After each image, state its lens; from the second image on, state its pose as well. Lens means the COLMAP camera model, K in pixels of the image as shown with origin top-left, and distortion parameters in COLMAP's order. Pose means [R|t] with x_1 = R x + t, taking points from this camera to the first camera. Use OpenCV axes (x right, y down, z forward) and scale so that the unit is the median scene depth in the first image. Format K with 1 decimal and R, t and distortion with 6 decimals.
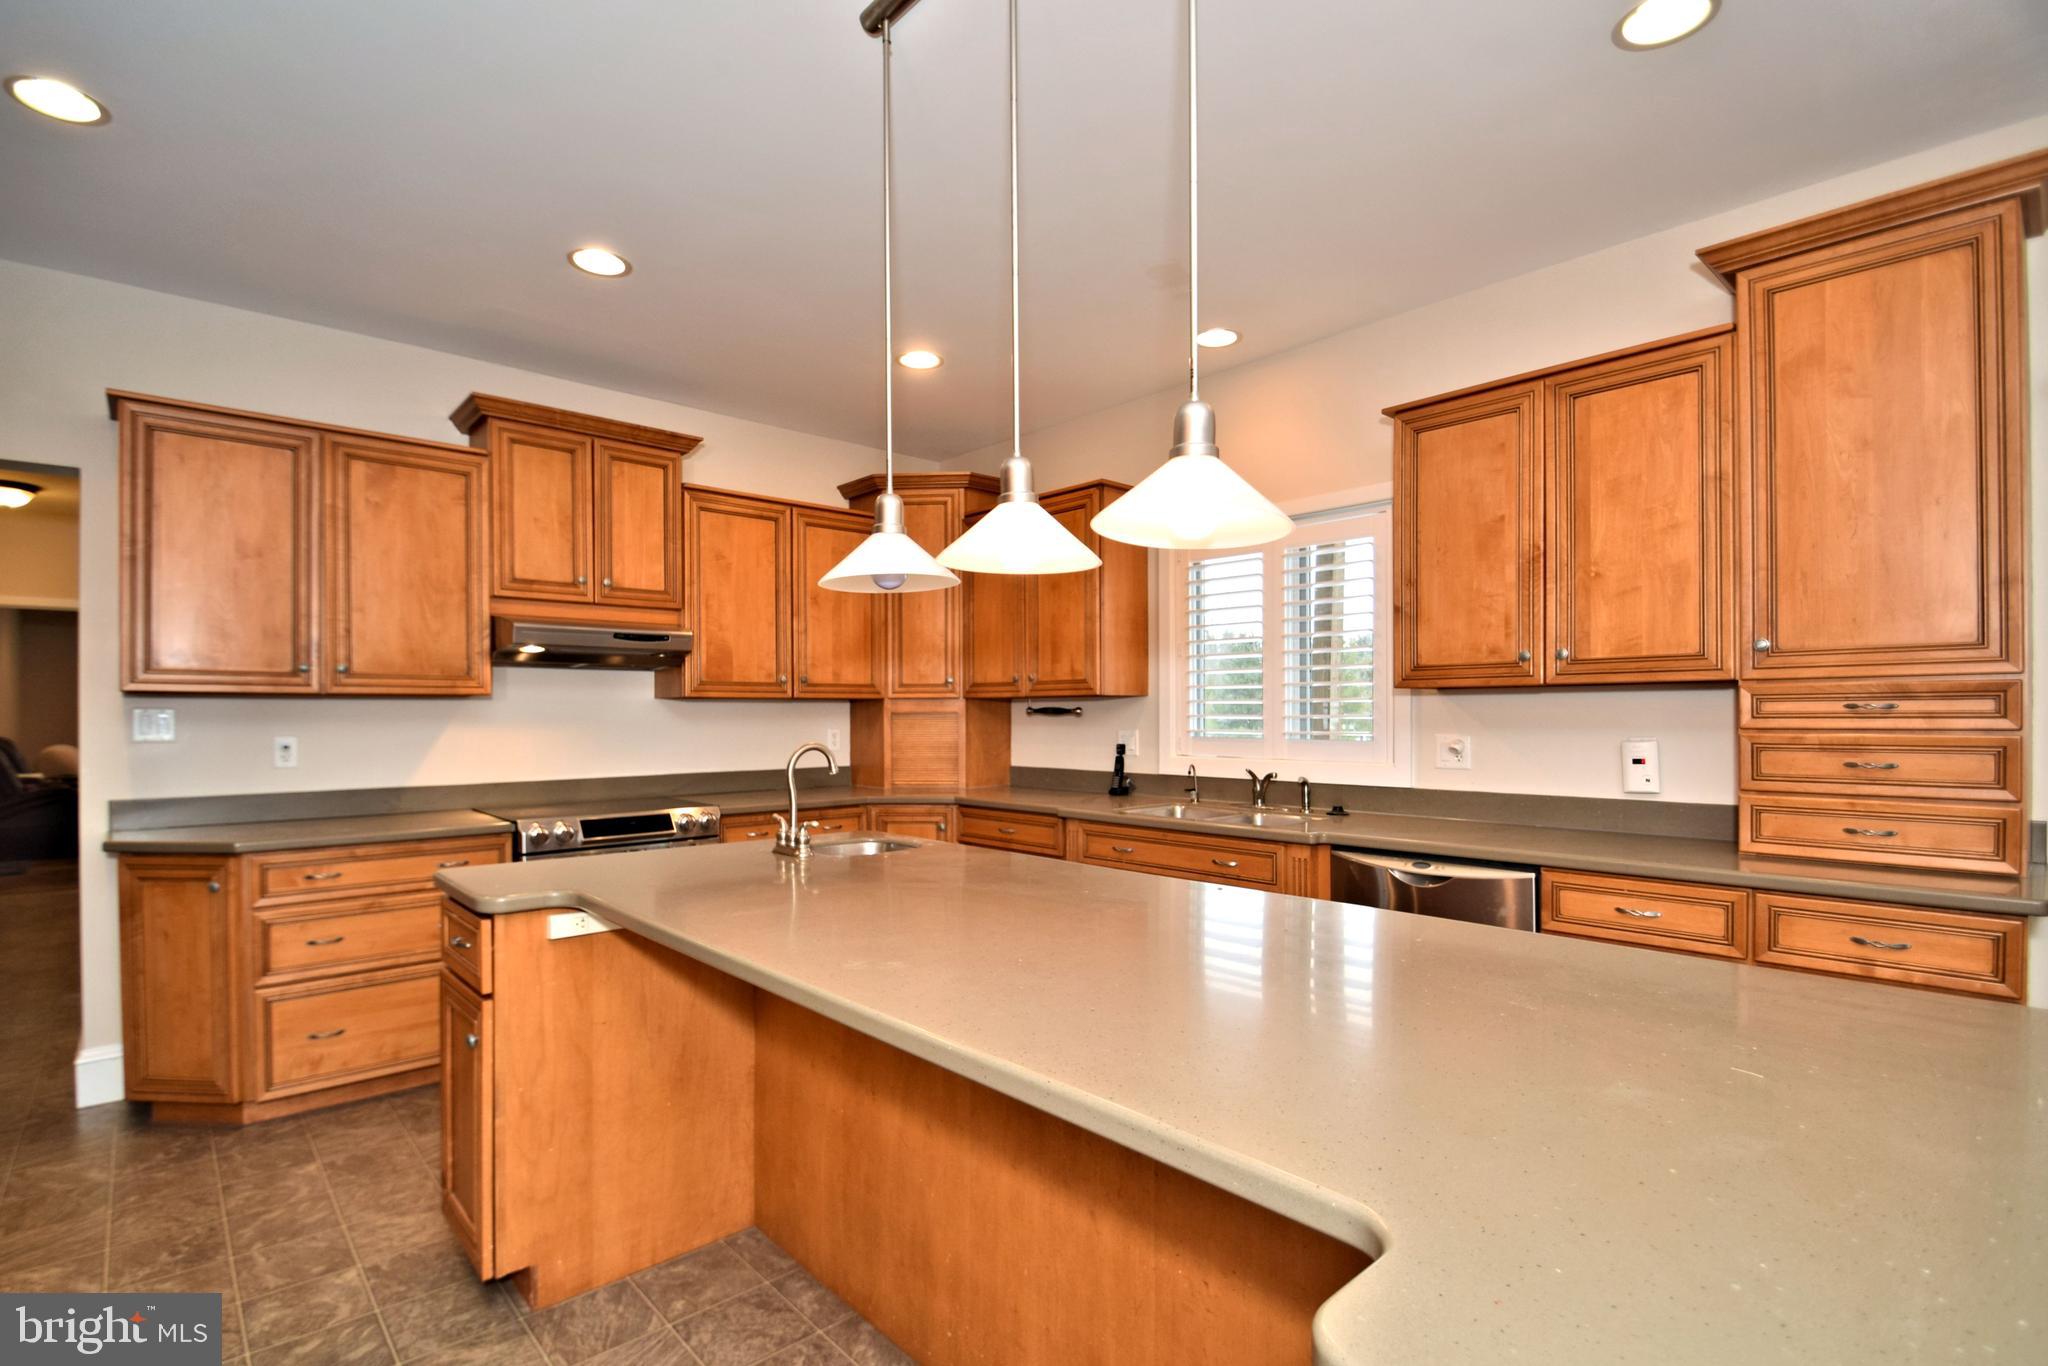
lens RADIAL K [[955.5, 0, 1023.7], [0, 955.5, 718.7], [0, 0, 1]] dist [-0.026157, -0.000203]
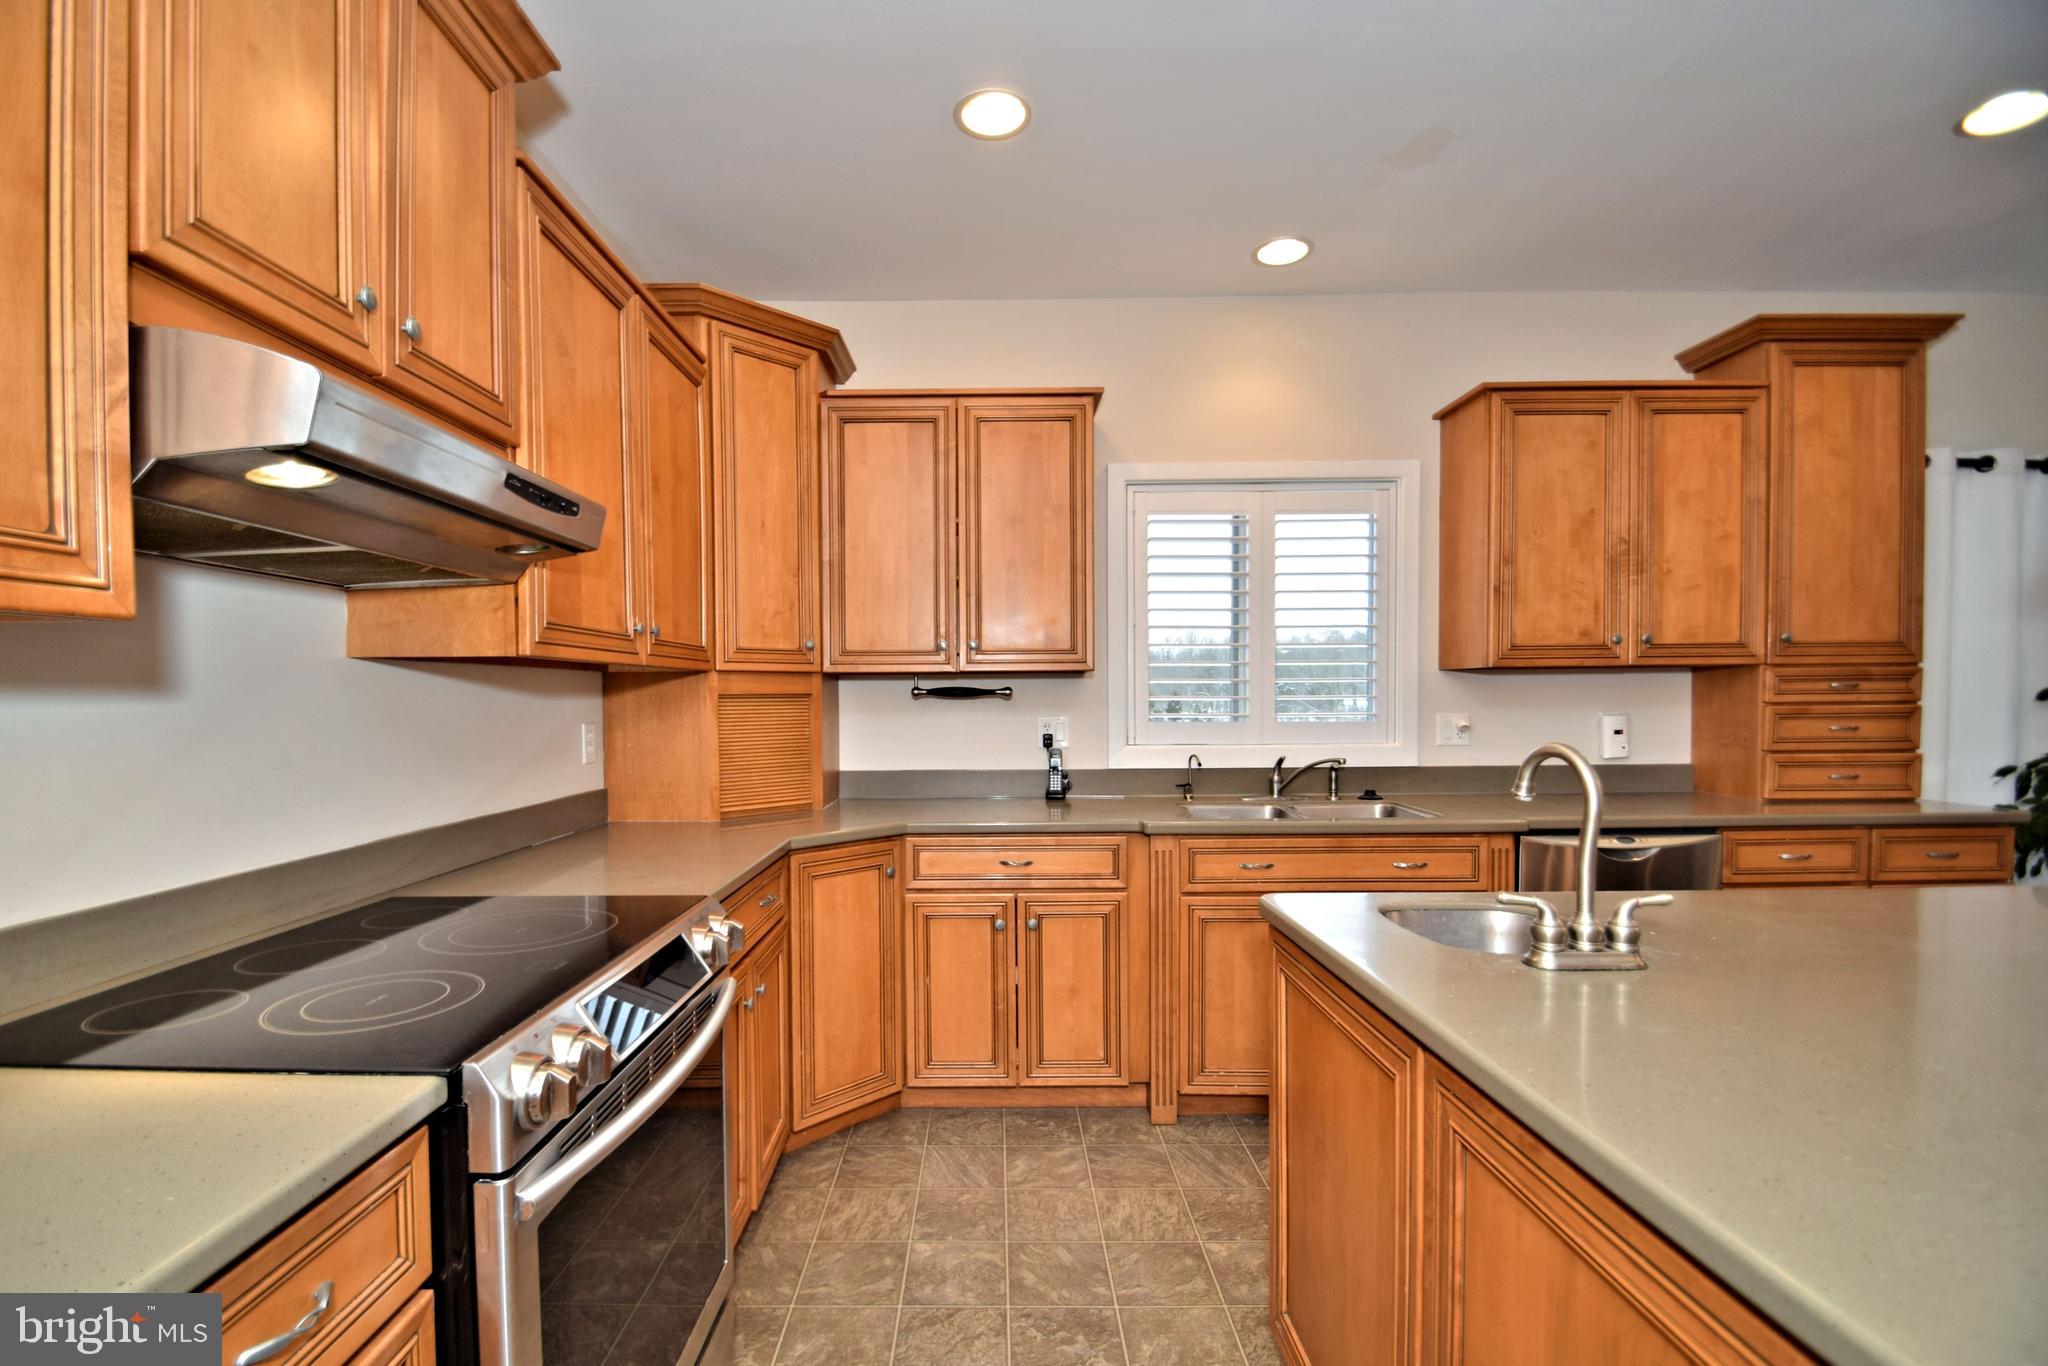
lens RADIAL K [[909.3, 0, 983.5], [0, 909.3, 710.5], [0, 0, 1]] dist [0.023651, -0.024149]
pose [[0.673460, -0.014392, 0.739084, -0.606027], [0.009392, 0.999896, 0.010913, -0.001722], [-0.739164, -0.000408, 0.673525, 0.668132]]
